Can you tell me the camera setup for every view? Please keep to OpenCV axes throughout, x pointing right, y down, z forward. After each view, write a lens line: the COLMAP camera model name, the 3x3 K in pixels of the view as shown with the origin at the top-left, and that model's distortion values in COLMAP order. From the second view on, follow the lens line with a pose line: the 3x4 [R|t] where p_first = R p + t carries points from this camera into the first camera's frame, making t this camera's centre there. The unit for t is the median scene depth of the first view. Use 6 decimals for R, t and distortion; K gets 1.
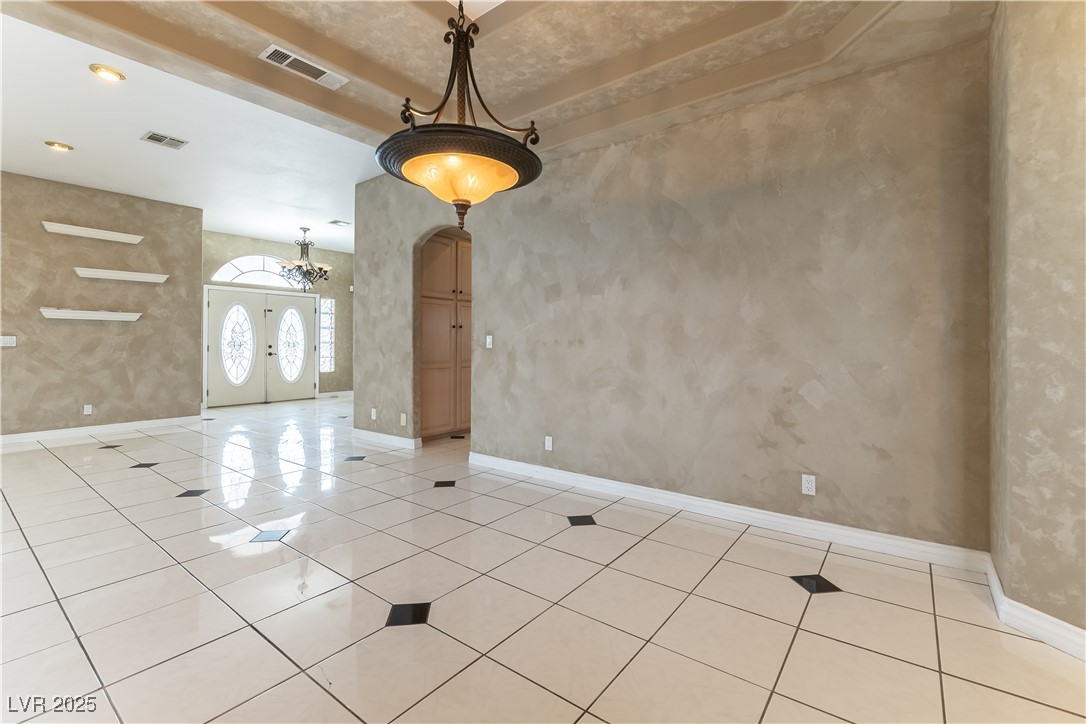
lens RADIAL K [[469.3, 0, 545.1], [0, 469.3, 343.6], [0, 0, 1]] dist [0.001204, -0.000450]
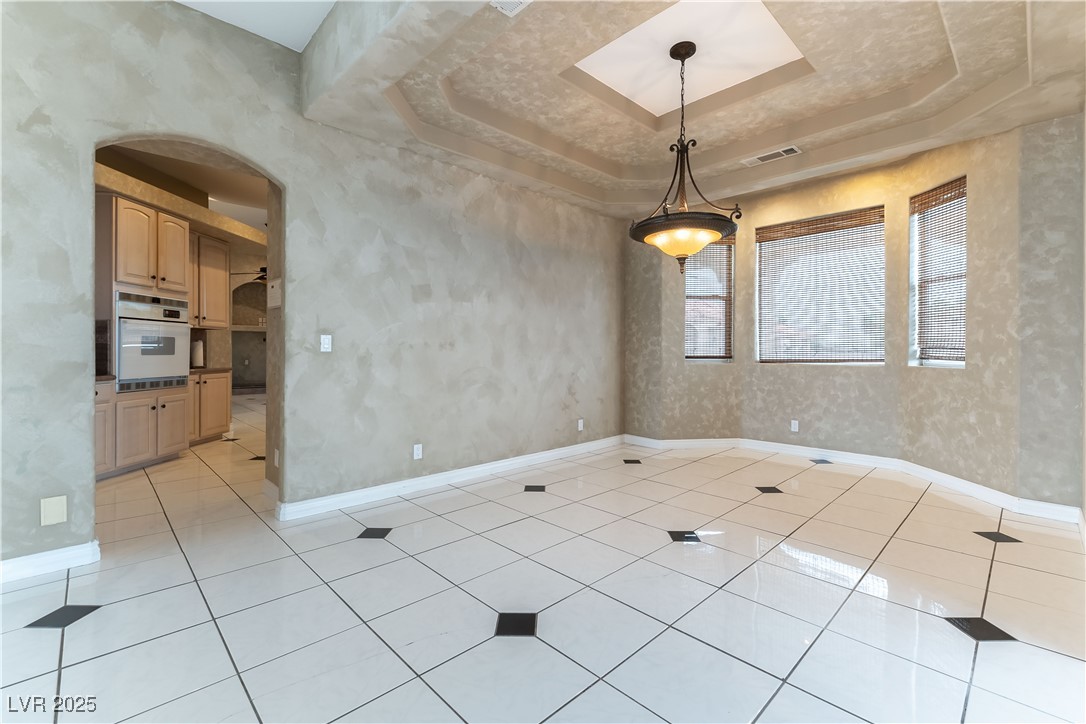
lens RADIAL K [[469.3, 0, 546.9], [0, 469.3, 350.4], [0, 0, 1]] dist [0.001204, -0.000450]
pose [[0.157017, -0.004948, 0.987583, -0.928522], [-0.005867, 0.999965, 0.005943, 0.001187], [-0.987578, -0.006728, 0.156983, 0.625109]]
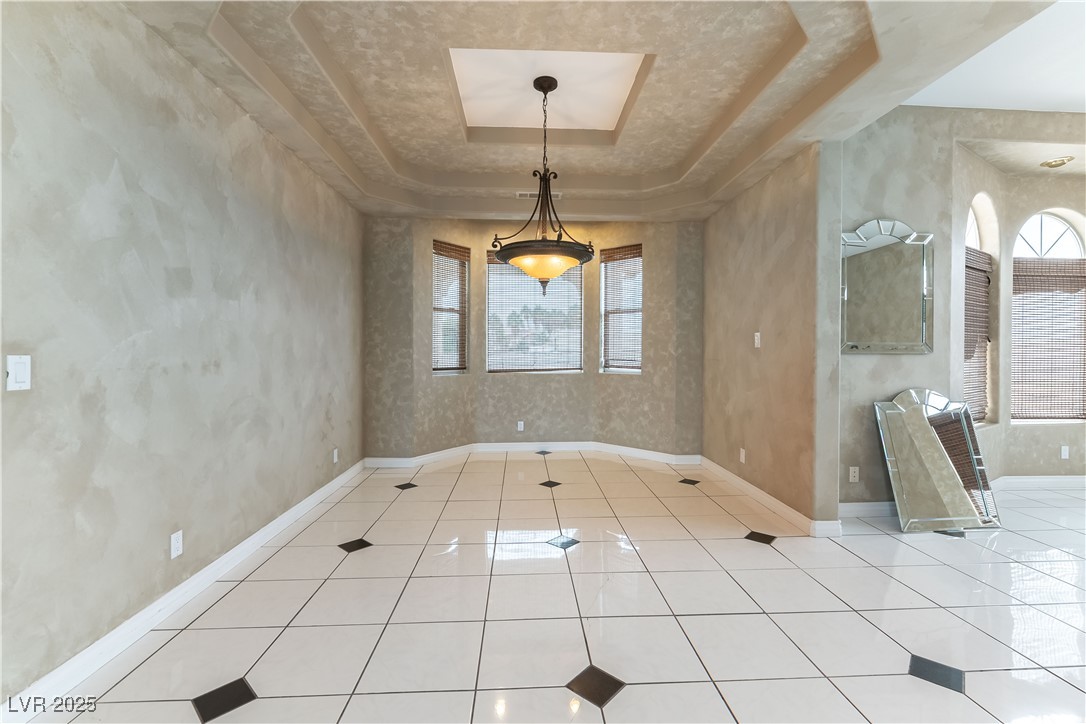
lens RADIAL K [[469.3, 0, 541.5], [0, 469.3, 357.8], [0, 0, 1]] dist [0.001204, -0.000450]
pose [[-0.637909, -0.012921, 0.770003, -0.747707], [-0.006653, 0.999914, 0.011268, -0.025151], [-0.770083, 0.002065, -0.637941, 1.072333]]
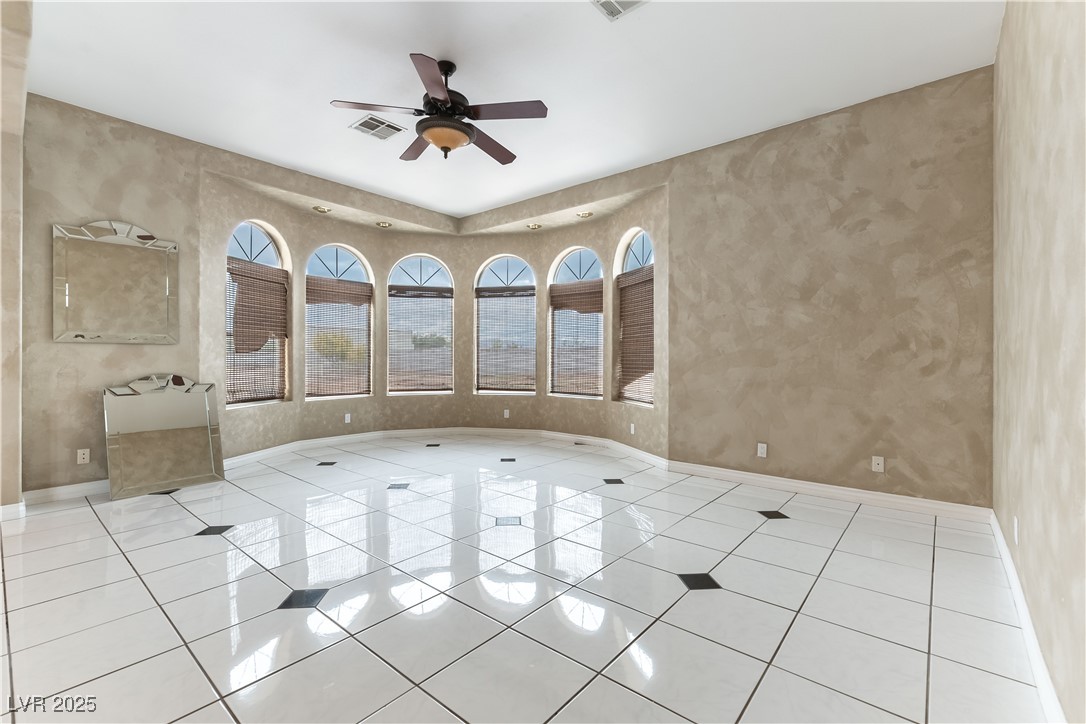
lens RADIAL K [[469.3, 0, 540.3], [0, 469.3, 358.4], [0, 0, 1]] dist [0.001204, -0.000450]
pose [[-0.996887, -0.006317, 0.078593, -1.461865], [-0.006379, 0.999980, -0.000533, 0.000628], [-0.078588, -0.001033, -0.996907, 0.912551]]
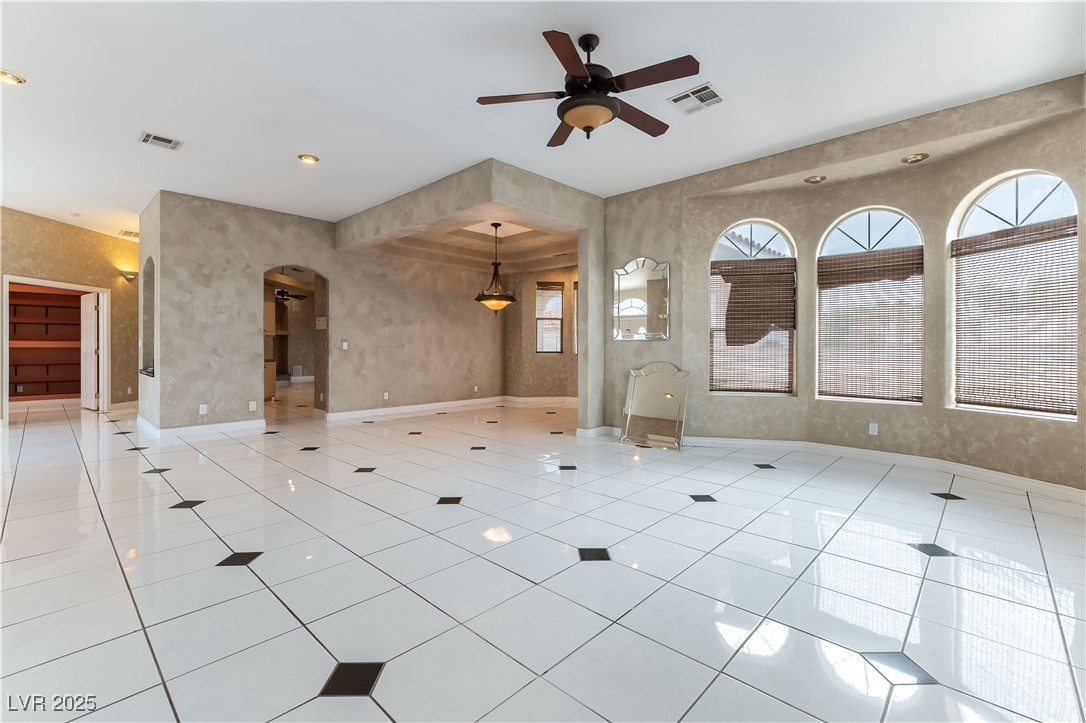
lens RADIAL K [[469.3, 0, 541.8], [0, 469.3, 350.5], [0, 0, 1]] dist [0.001204, -0.000450]
pose [[0.122032, -0.009207, 0.992483, -2.017048], [-0.004396, 0.999942, 0.009816, -0.007449], [-0.992516, -0.005561, 0.121984, 0.089544]]
